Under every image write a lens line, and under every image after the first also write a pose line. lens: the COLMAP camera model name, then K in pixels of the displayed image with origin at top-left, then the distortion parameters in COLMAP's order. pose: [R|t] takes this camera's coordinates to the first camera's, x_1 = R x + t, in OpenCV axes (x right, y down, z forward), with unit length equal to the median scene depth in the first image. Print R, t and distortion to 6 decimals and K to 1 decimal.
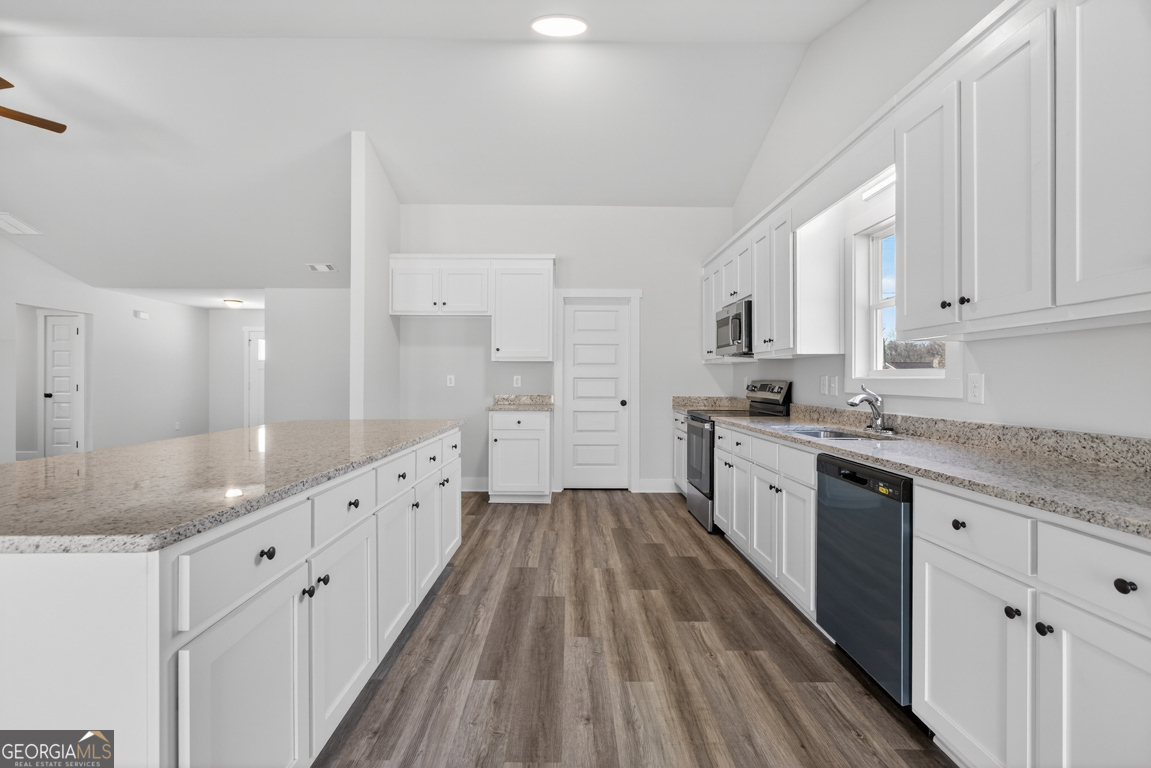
lens RADIAL K [[517.9, 0, 571.5], [0, 517.9, 377.4], [0, 0, 1]] dist [-0.003915, 0.000689]
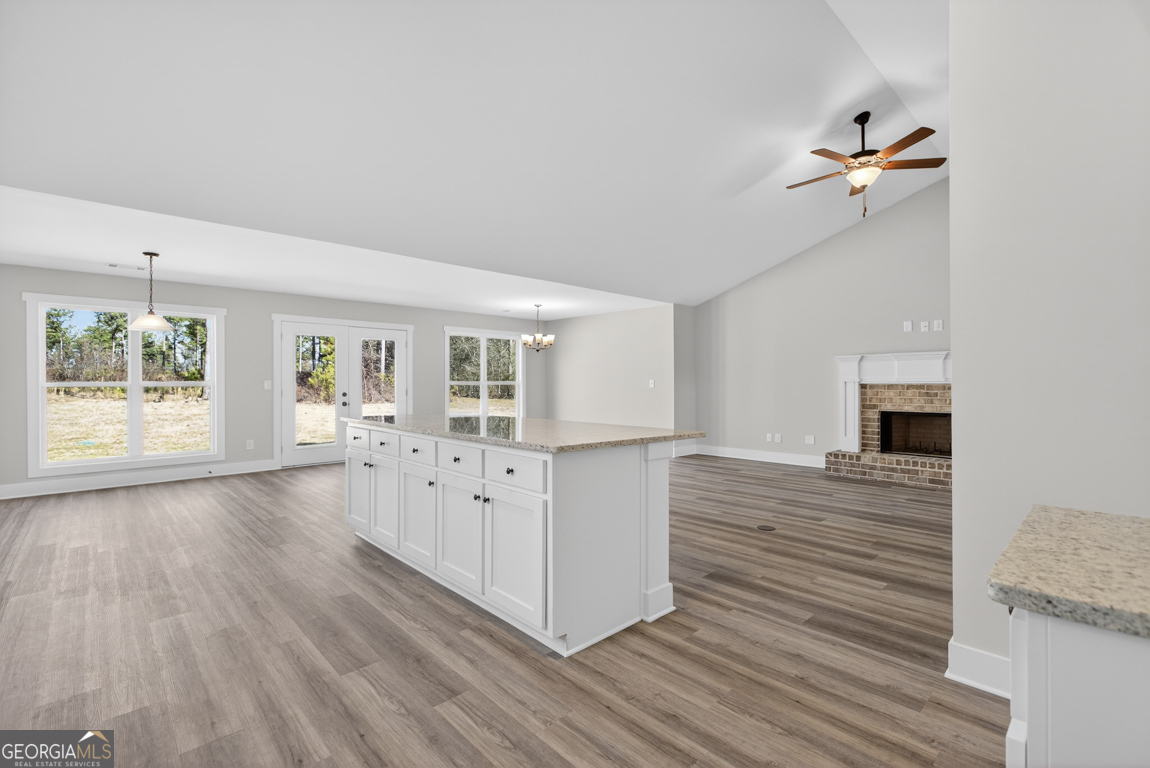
lens RADIAL K [[512.5, 0, 571.5], [0, 512.5, 381.3], [0, 0, 1]] dist [-0.005031, 0.001149]
pose [[-0.731990, -0.004780, -0.681299, 0.184455], [0.001965, 0.999956, -0.009127, 0.006471], [0.681313, -0.008020, -0.731949, 1.322292]]
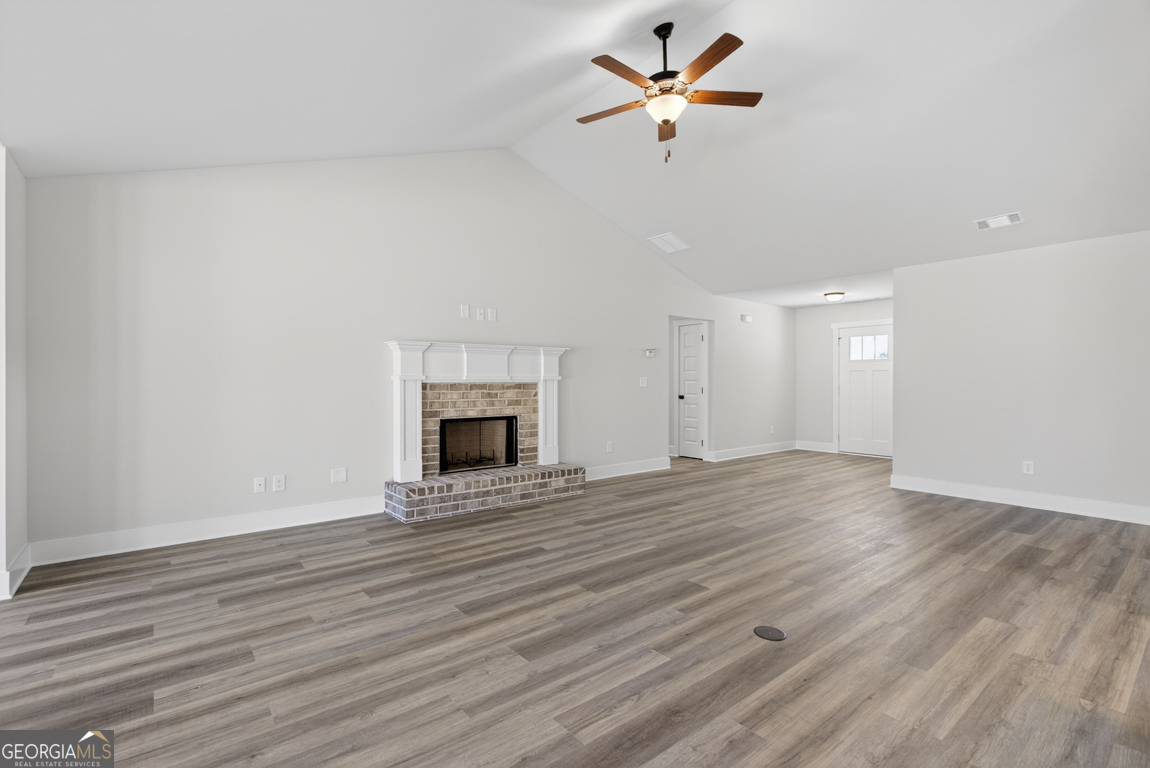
lens RADIAL K [[525.5, 0, 571.1], [0, 525.5, 377.7], [0, 0, 1]] dist [-0.002153, 0.000358]
pose [[0.619160, -0.007423, -0.785230, -0.508798], [0.004333, 0.999972, -0.006036, -0.001972], [0.785253, 0.000335, 0.619175, 0.205328]]
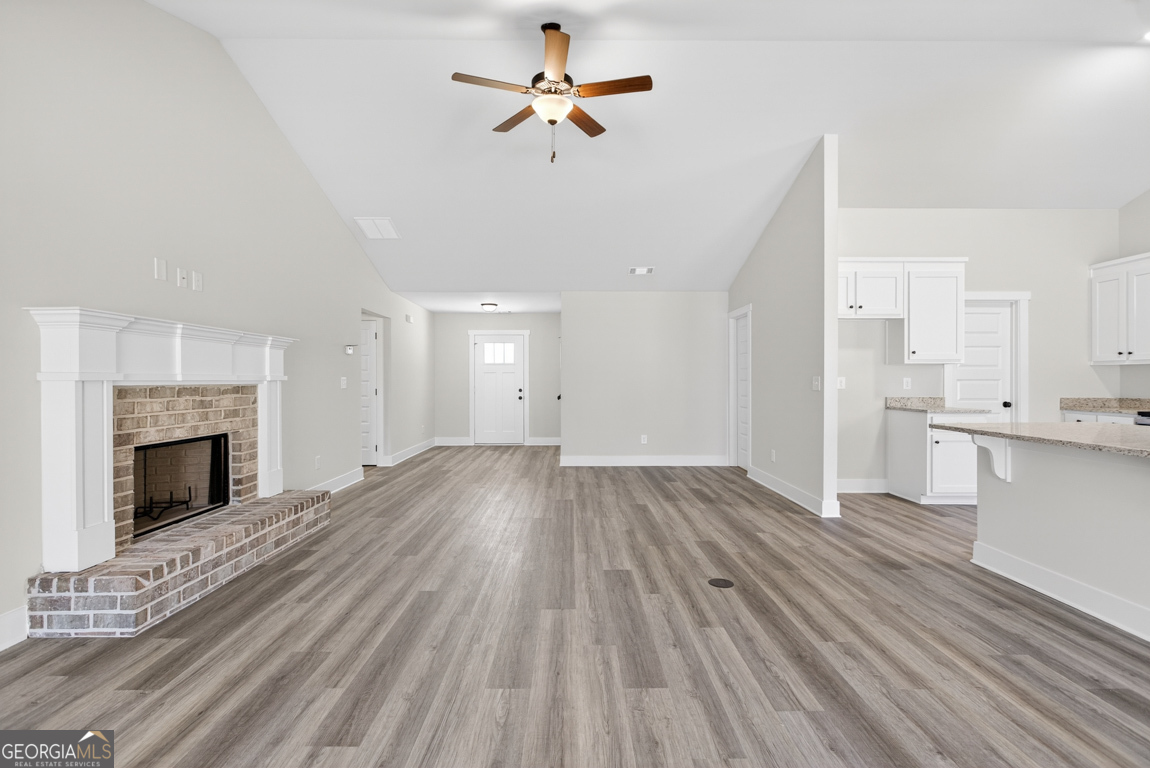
lens RADIAL K [[512.5, 0, 571.5], [0, 512.5, 381.3], [0, 0, 1]] dist [-0.005031, 0.001149]
pose [[0.999991, -0.003876, -0.001920, -1.098684], [0.003884, 0.999983, 0.004340, -0.005779], [0.001903, -0.004348, 0.999989, 0.007723]]
